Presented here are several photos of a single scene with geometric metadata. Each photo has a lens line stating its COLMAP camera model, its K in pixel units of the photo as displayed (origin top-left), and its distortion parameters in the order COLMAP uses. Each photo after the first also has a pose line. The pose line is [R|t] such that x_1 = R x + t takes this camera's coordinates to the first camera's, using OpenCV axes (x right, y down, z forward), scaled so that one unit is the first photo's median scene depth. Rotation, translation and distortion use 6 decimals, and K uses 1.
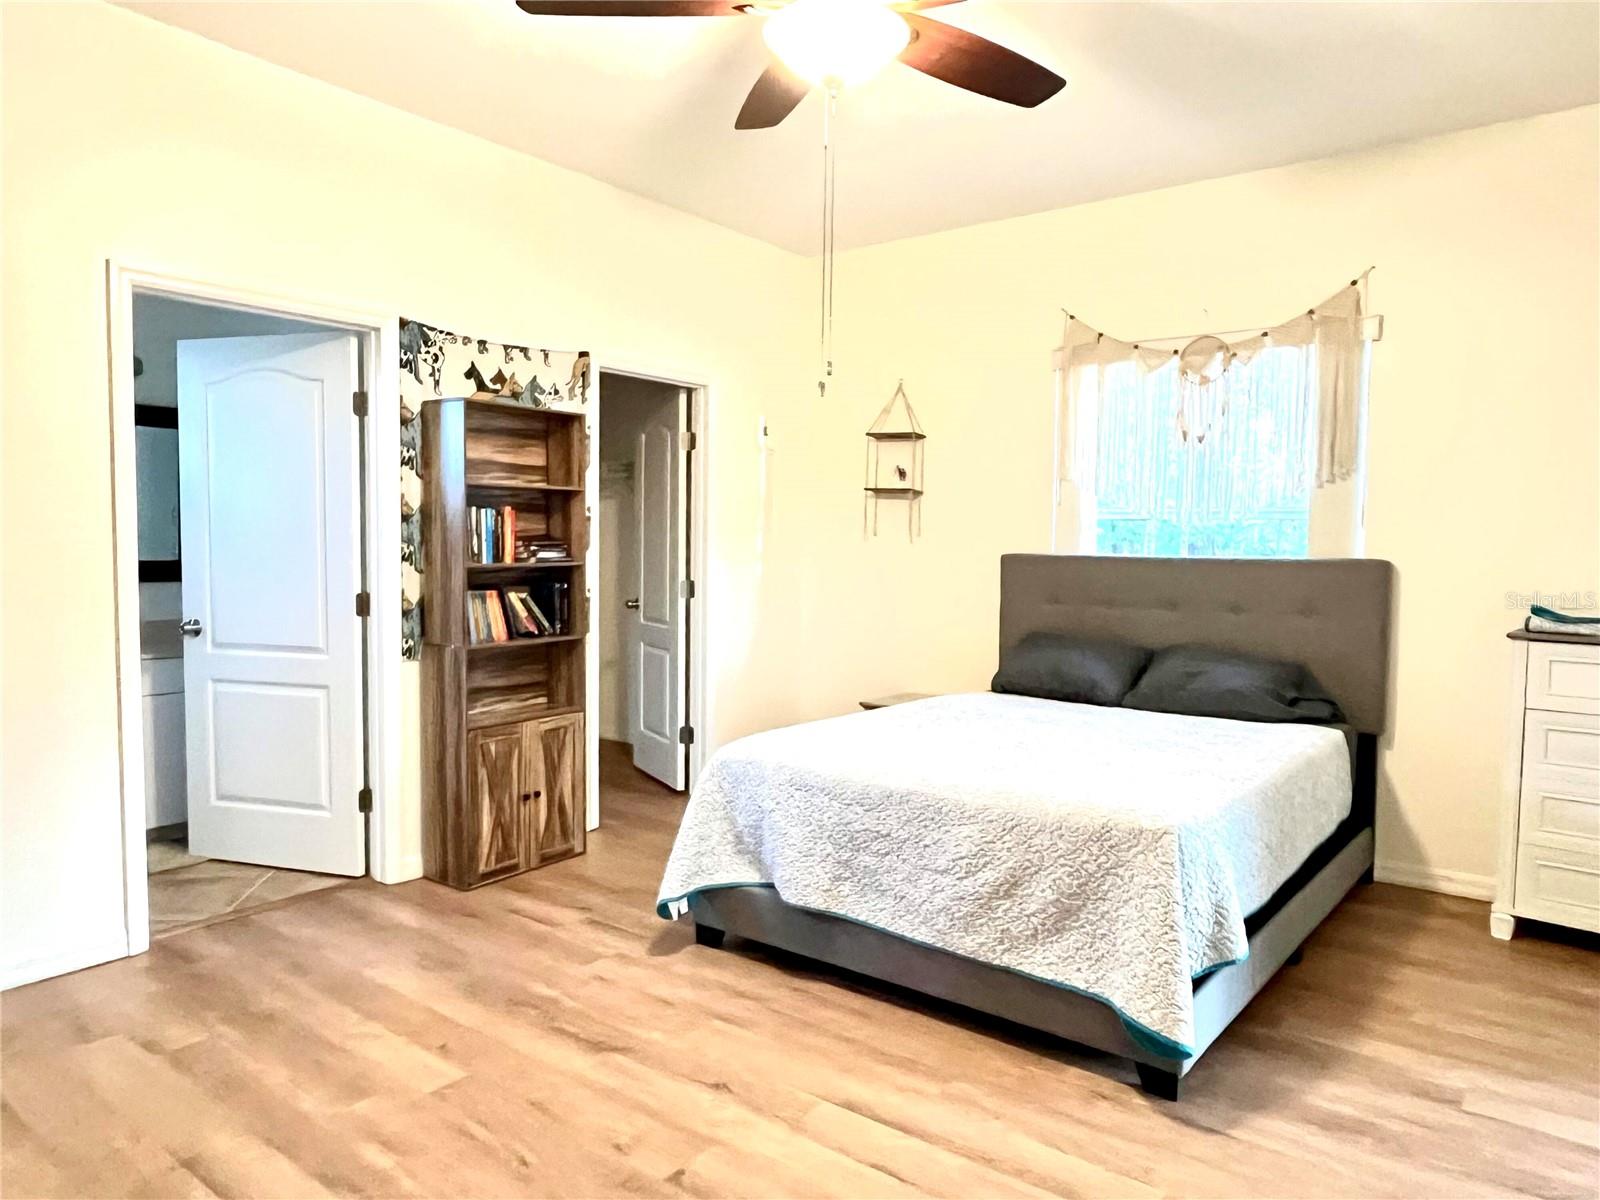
lens RADIAL K [[1029.7, 0, 799.8], [0, 1029.7, 603.9], [0, 0, 1]] dist [-0.033284, 0.005554]
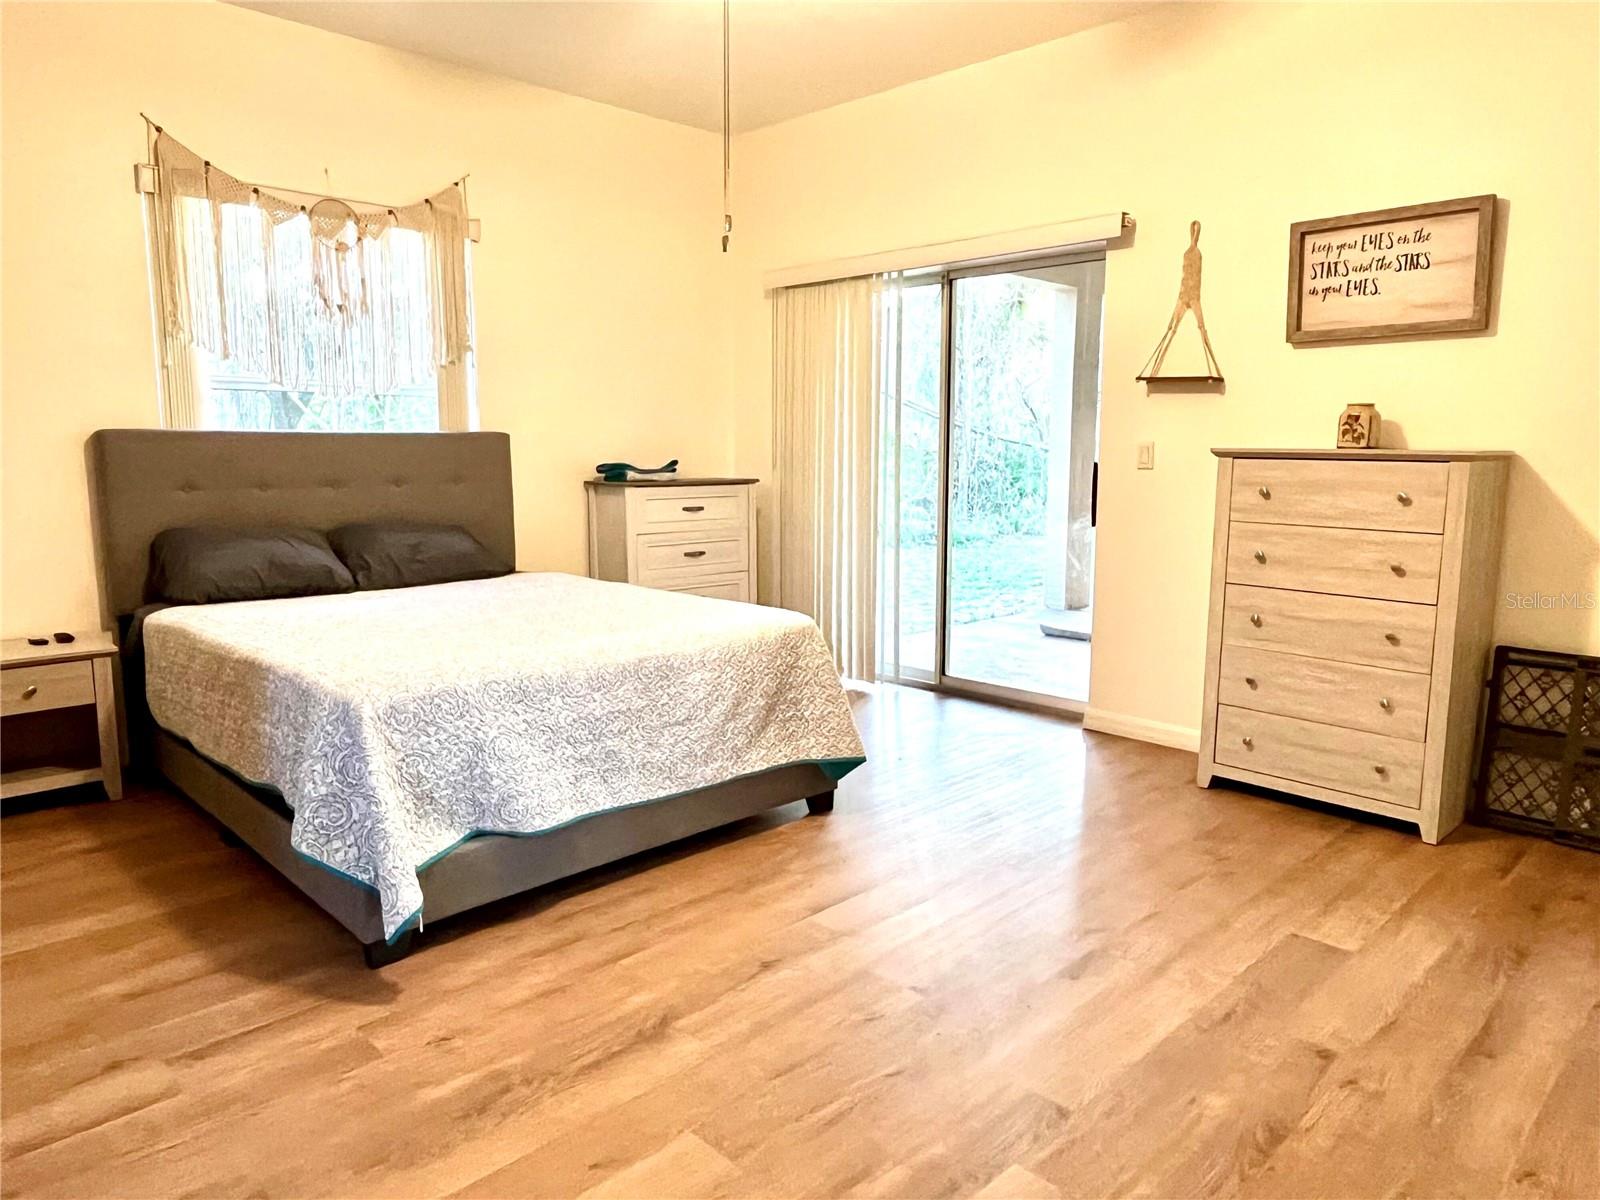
lens RADIAL K [[1029.7, 0, 798.4], [0, 1029.7, 592.7], [0, 0, 1]] dist [-0.033284, 0.005554]
pose [[0.133792, -0.152628, 0.979186, -0.812101], [0.053761, 0.987732, 0.146615, -0.020527], [-0.989550, 0.033026, 0.140356, 0.674791]]
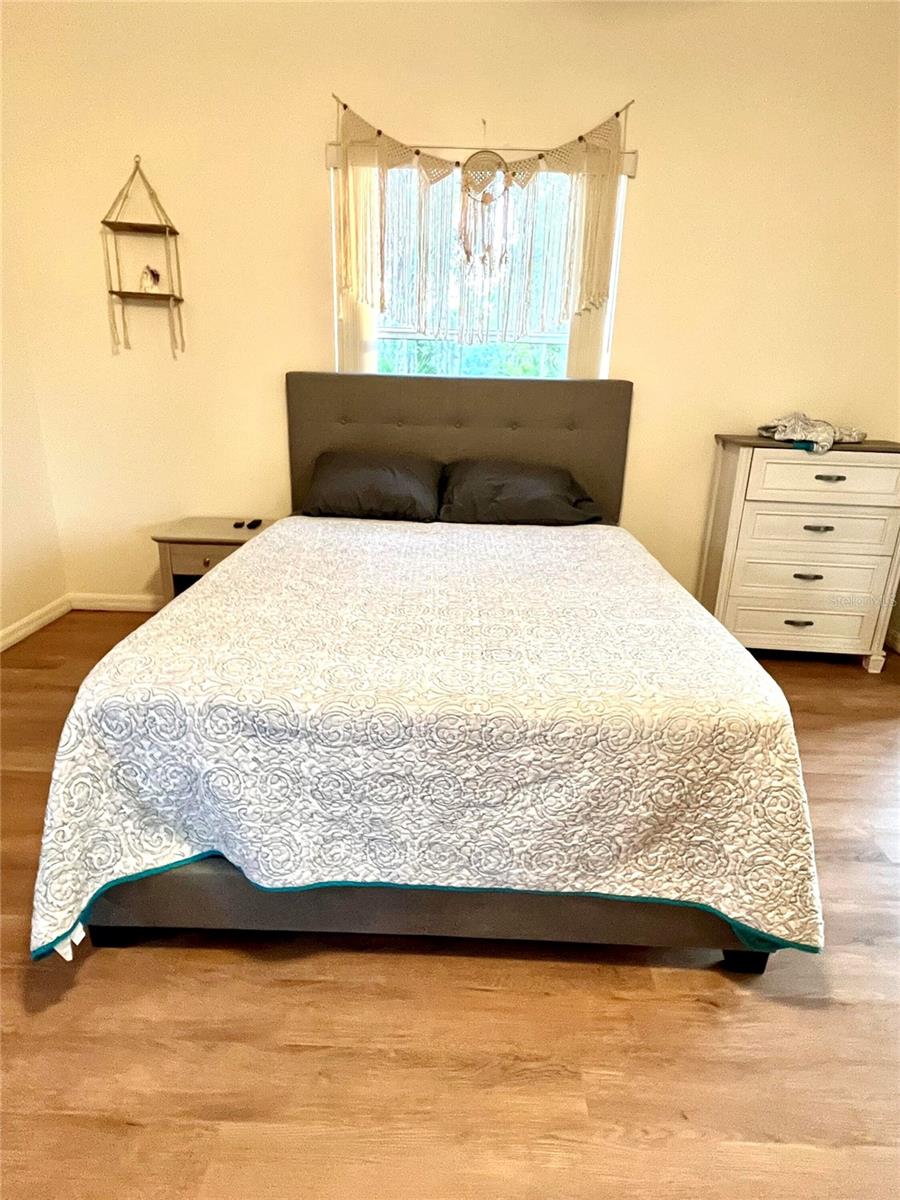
lens RADIAL K [[670.1, 0, 454.6], [0, 670.1, 592.2], [0, 0, 1]] dist [0.003512, -0.005040]
pose [[0.801917, -0.178774, 0.570060, -0.136237], [0.016284, 0.960365, 0.278269, -0.036680], [-0.597213, -0.213866, 0.773045, 0.612844]]
